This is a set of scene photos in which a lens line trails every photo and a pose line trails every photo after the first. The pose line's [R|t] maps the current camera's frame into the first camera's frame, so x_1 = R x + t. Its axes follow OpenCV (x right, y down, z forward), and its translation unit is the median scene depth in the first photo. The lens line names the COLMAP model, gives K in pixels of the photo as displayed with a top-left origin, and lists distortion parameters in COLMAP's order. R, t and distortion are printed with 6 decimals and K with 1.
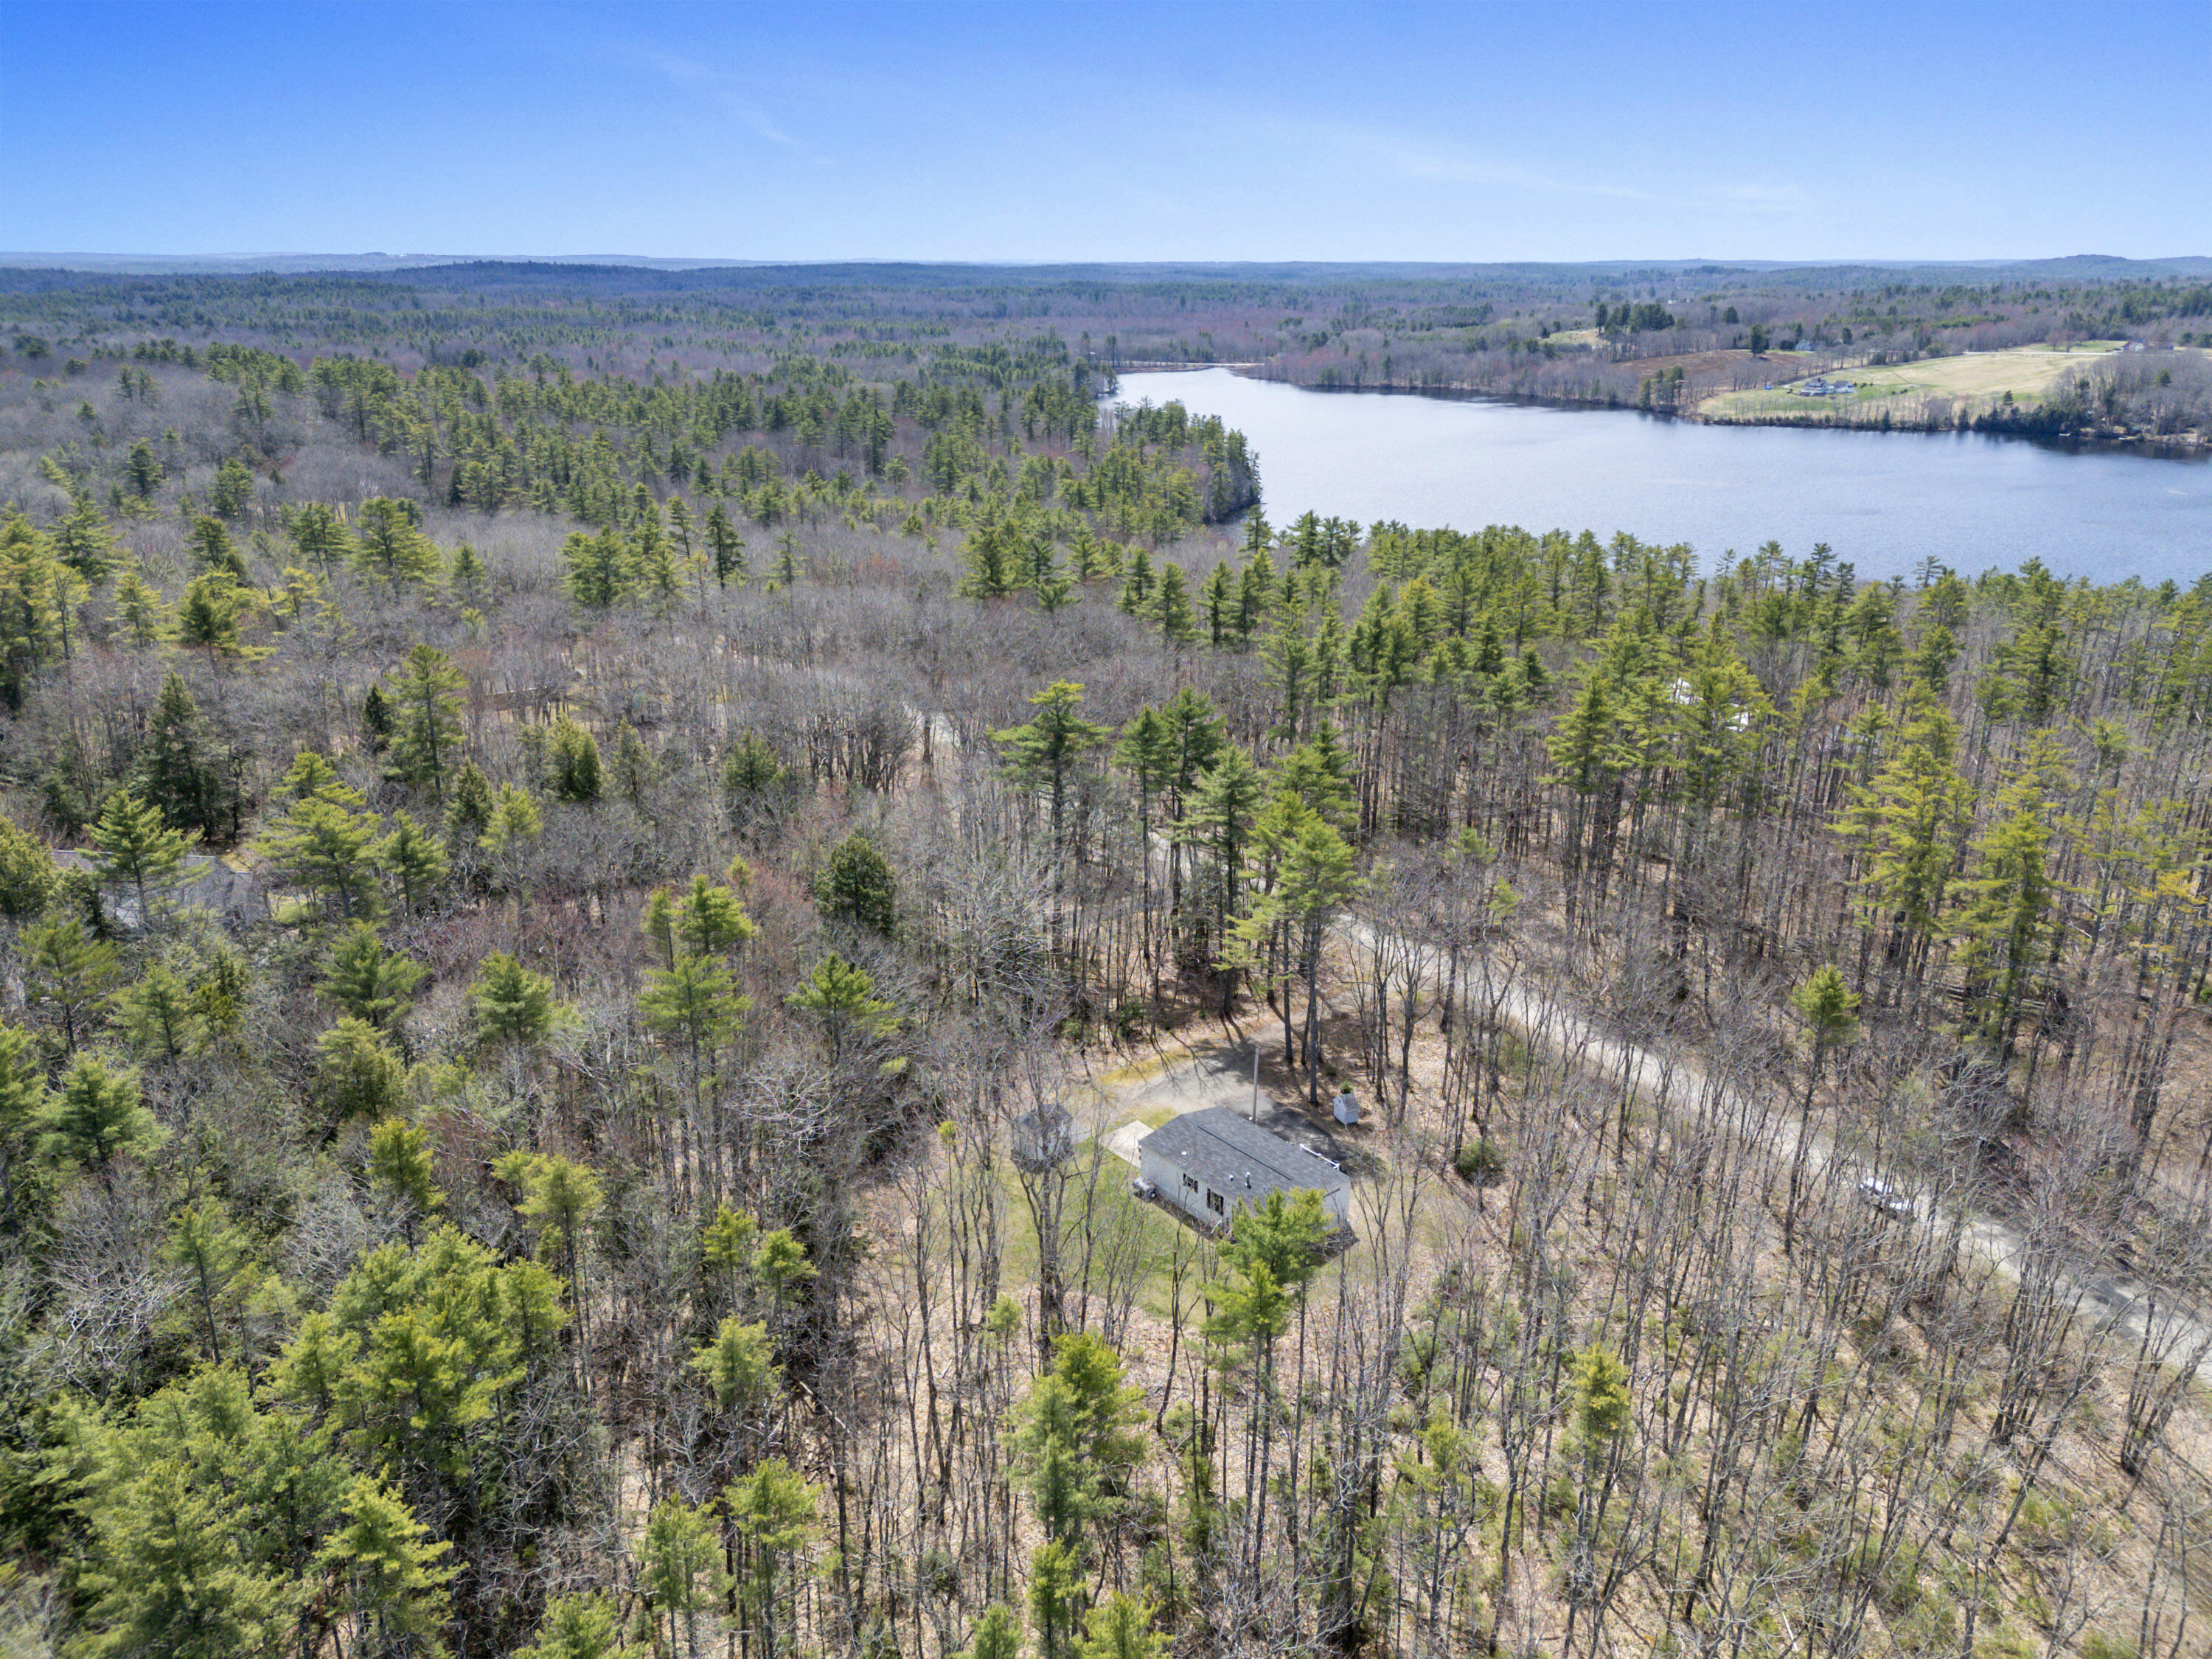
lens RADIAL K [[1639.9, 0, 1126.4], [0, 1639.9, 854.0], [0, 0, 1]] dist [0.122148, -0.109386]
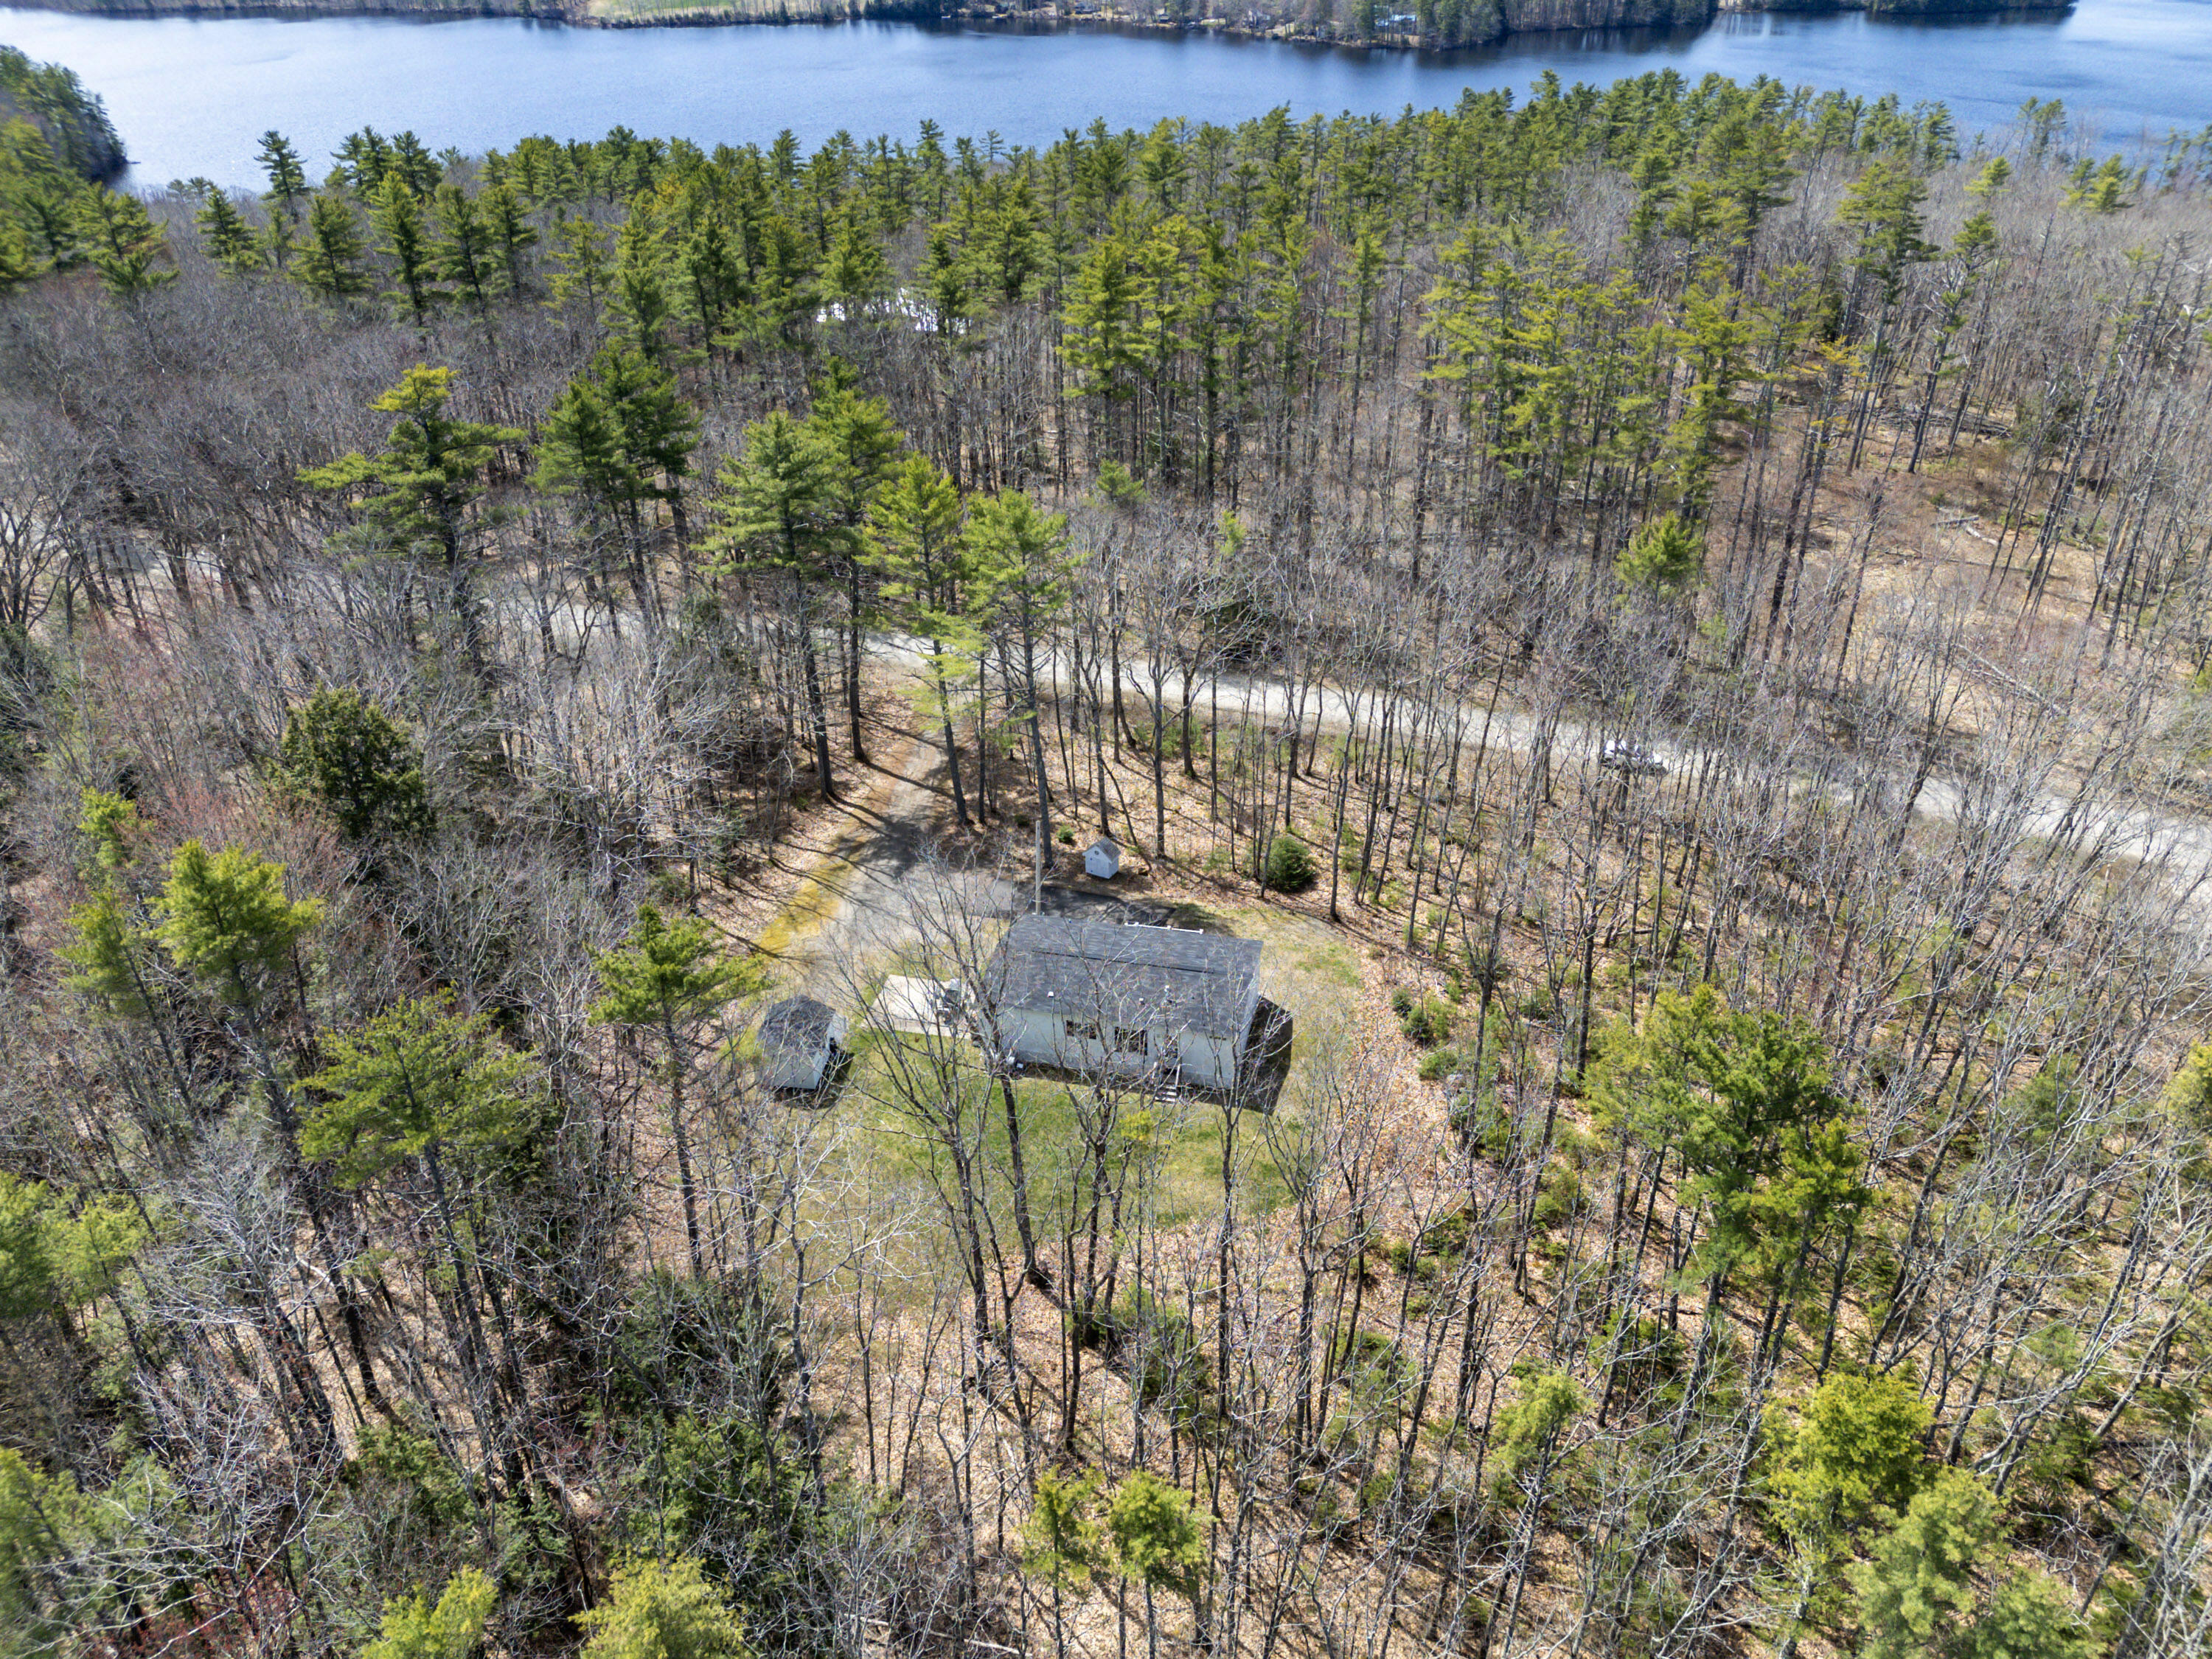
lens RADIAL K [[1639.9, 0, 1126.4], [0, 1639.9, 854.0], [0, 0, 1]] dist [0.122148, -0.109386]
pose [[0.801978, -0.328233, 0.499094, -0.209255], [0.226576, 0.940220, 0.254264, -0.034328], [-0.552716, -0.090832, 0.828405, 0.323094]]
